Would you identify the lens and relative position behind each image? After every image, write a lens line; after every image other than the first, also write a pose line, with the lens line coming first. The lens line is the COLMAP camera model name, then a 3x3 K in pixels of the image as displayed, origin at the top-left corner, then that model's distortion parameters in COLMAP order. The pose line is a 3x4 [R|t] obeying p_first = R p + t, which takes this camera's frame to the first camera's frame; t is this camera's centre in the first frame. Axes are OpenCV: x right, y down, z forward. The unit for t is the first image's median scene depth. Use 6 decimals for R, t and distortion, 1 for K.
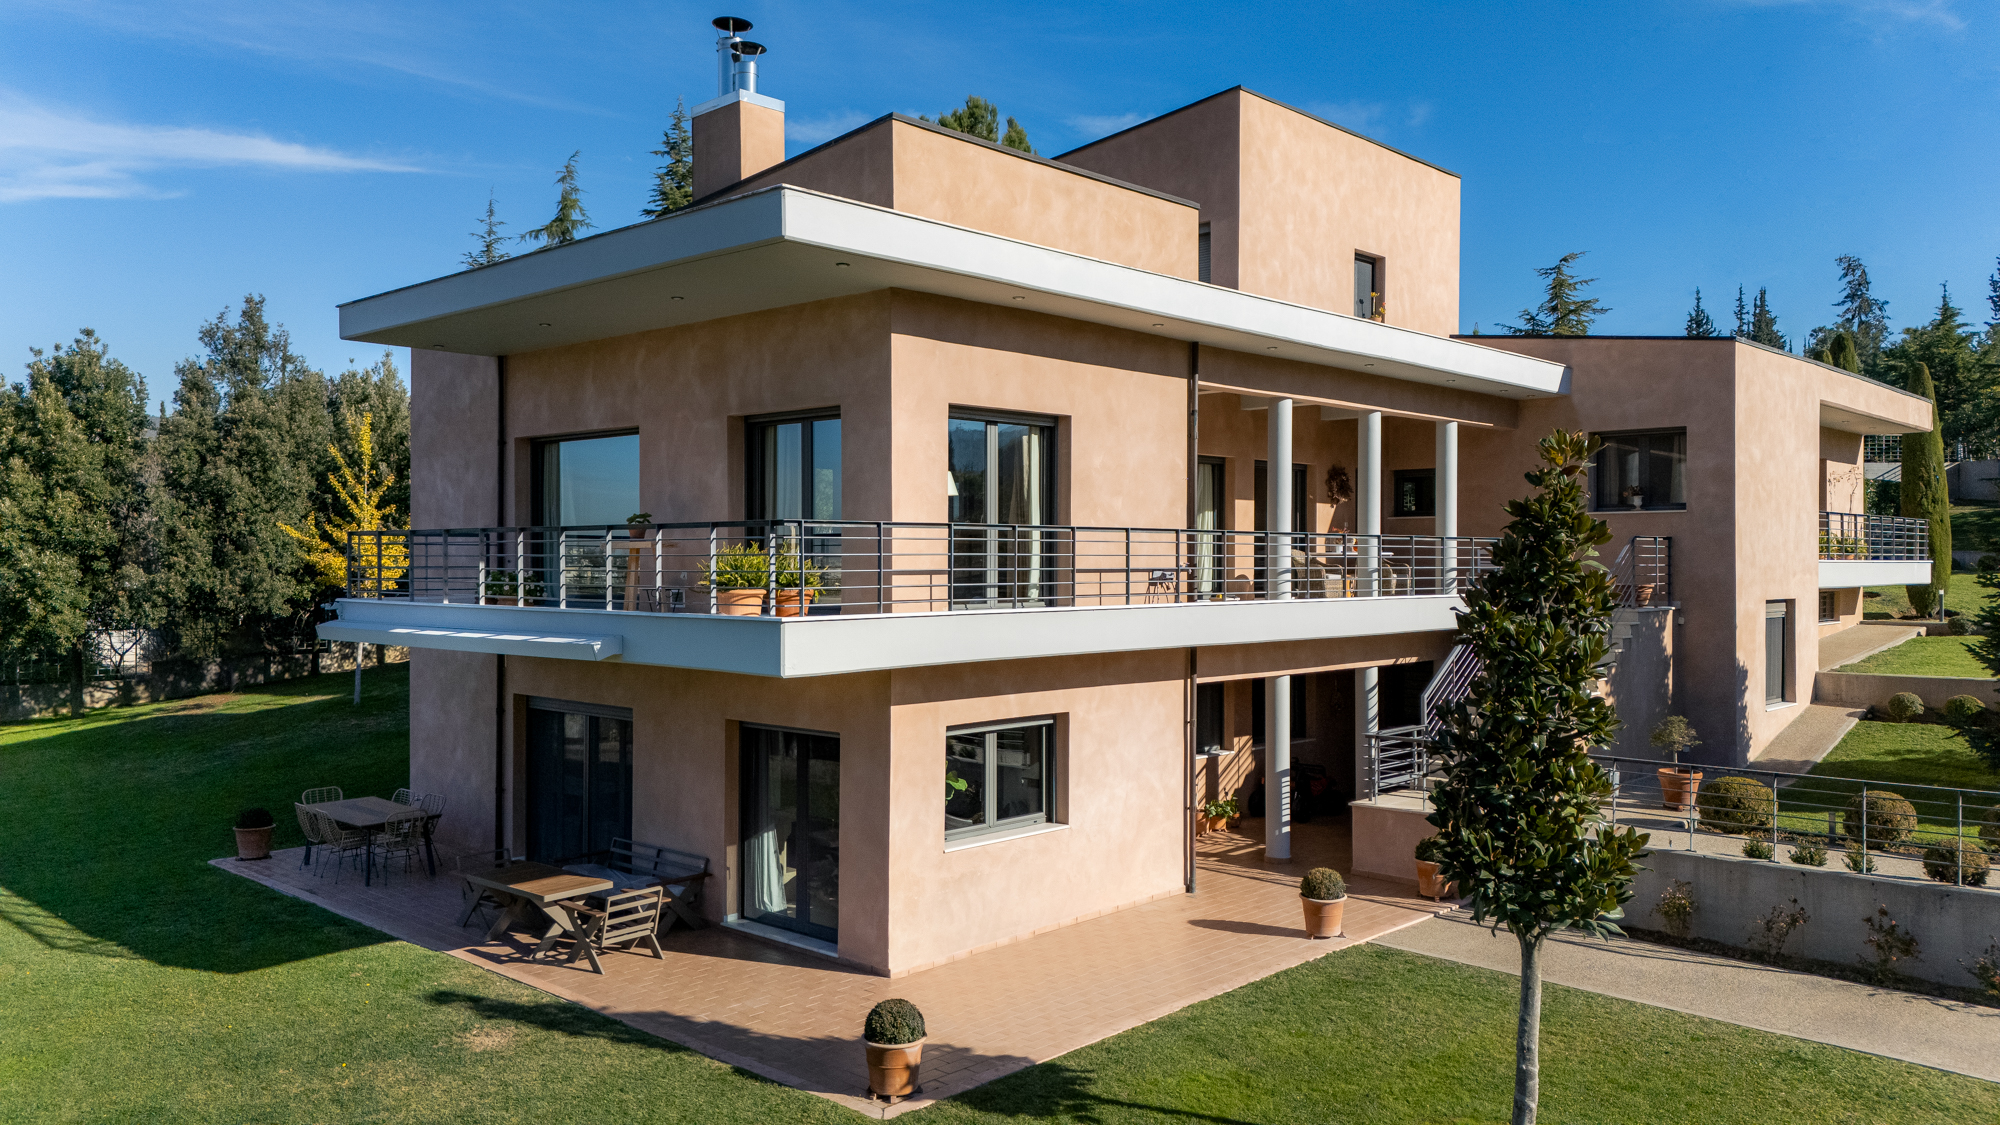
lens RADIAL K [[1488.2, 0, 986.1], [0, 1488.2, 580.6], [0, 0, 1]] dist [0.020039, -0.019352]
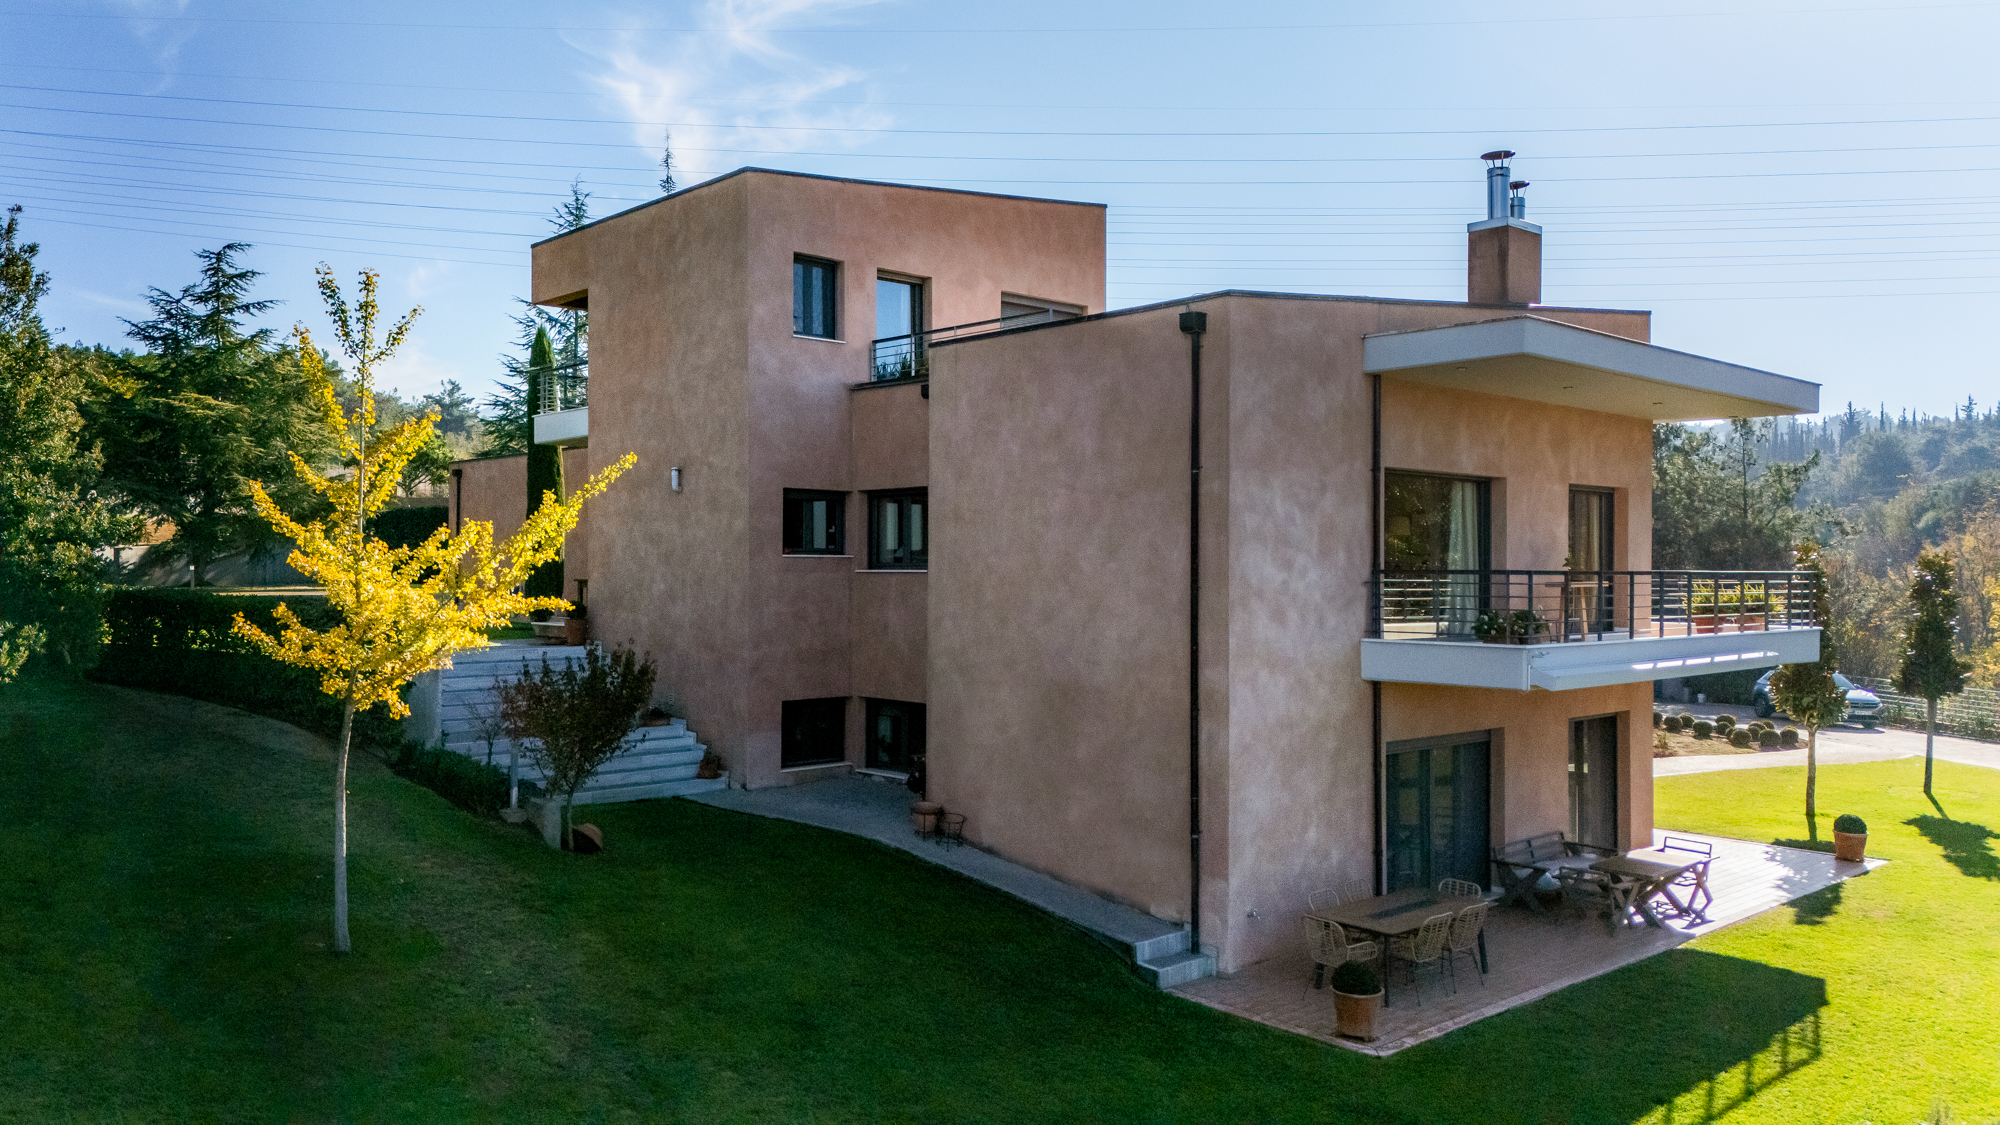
lens RADIAL K [[1488.2, 0, 1012.2], [0, 1488.2, 567.2], [0, 0, 1]] dist [0.020039, -0.019352]
pose [[0.076890, 0.000086, 0.997040, -1.504043], [0.009071, 0.999959, -0.000786, -0.041079], [-0.996998, 0.009104, 0.076886, 1.382353]]
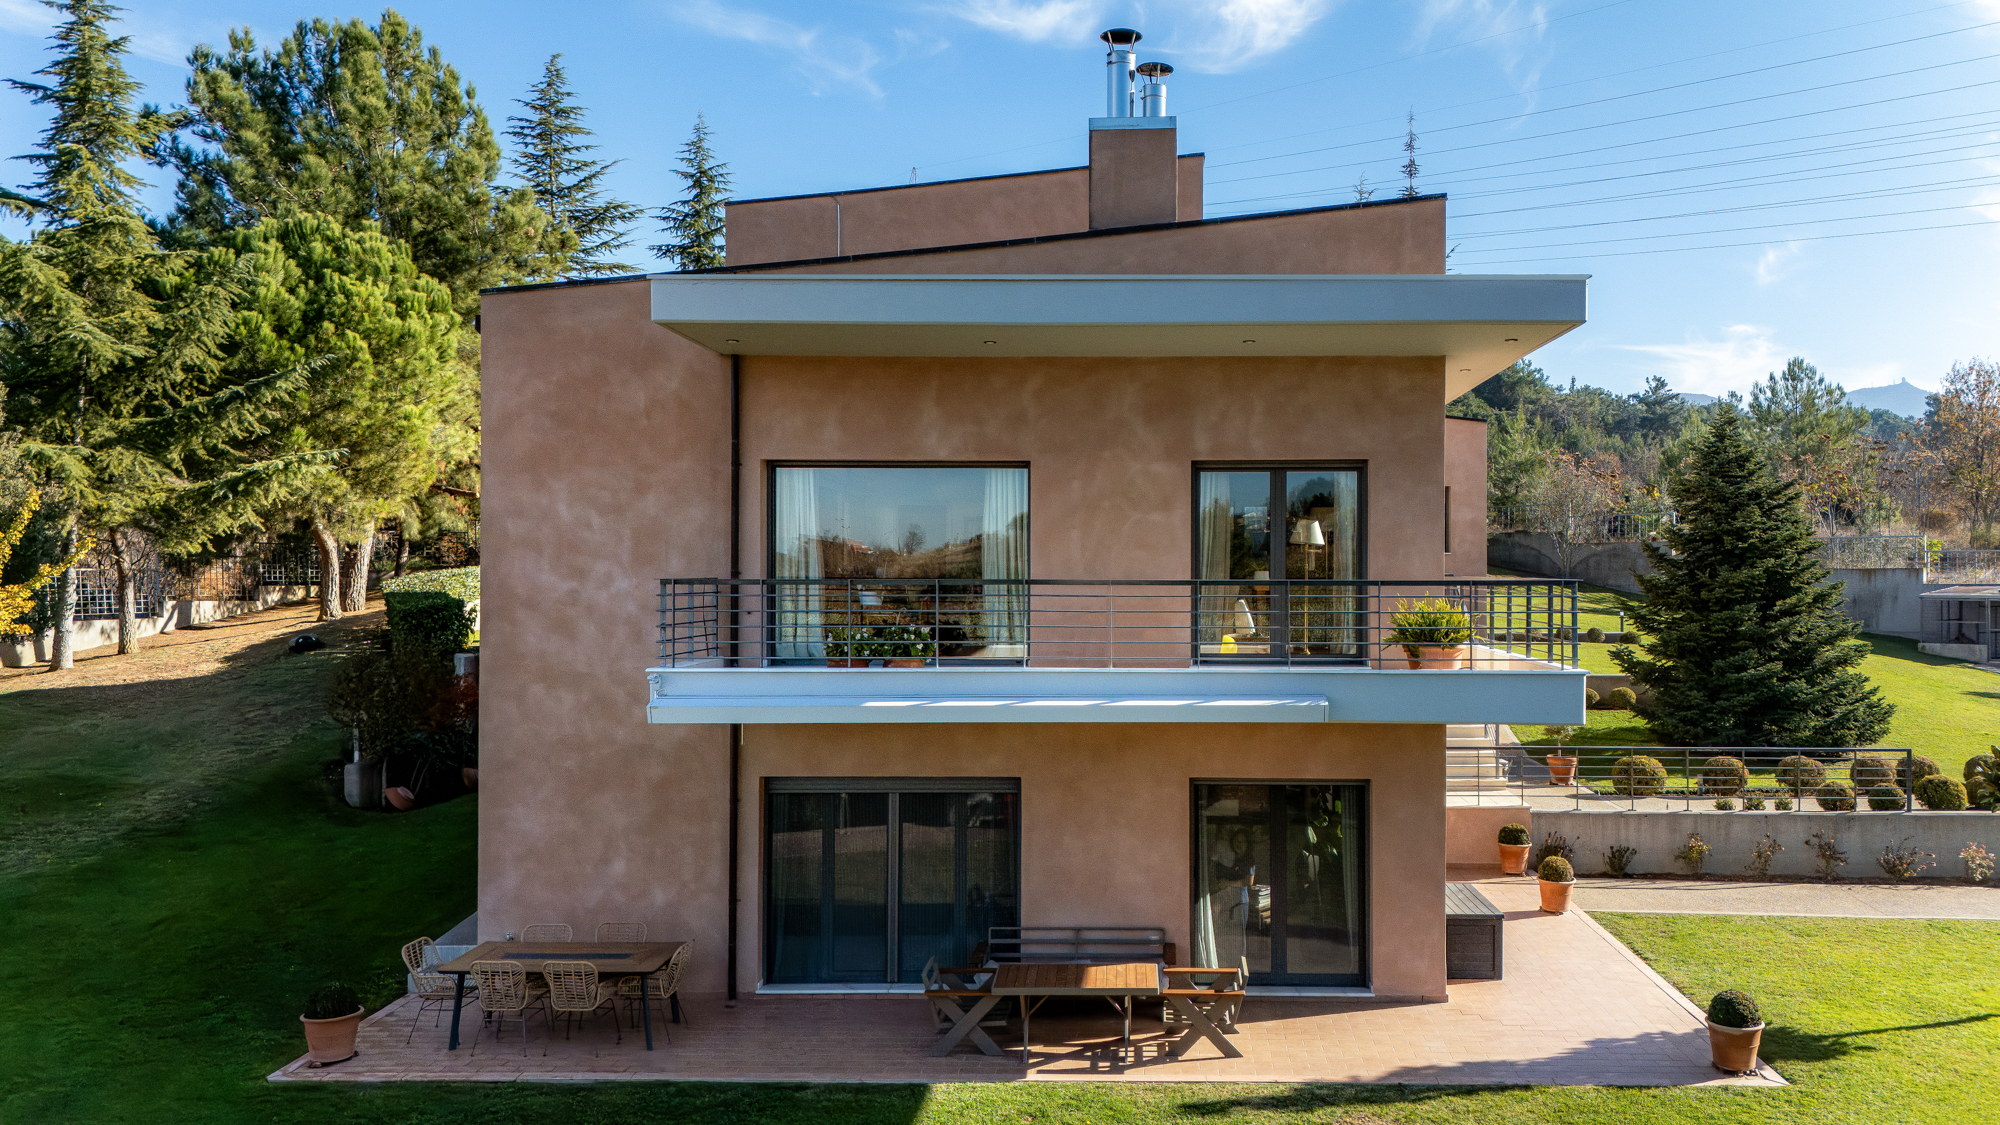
lens RADIAL K [[1589.8, 0, 1040.4], [0, 1589.8, 570.6], [0, 0, 1]] dist [0.014492, 0.001039]
pose [[0.729955, 0.001529, 0.683494, -0.944945], [0.008674, 0.999896, -0.011501, -0.028916], [-0.683440, 0.014324, 0.729866, 0.319692]]
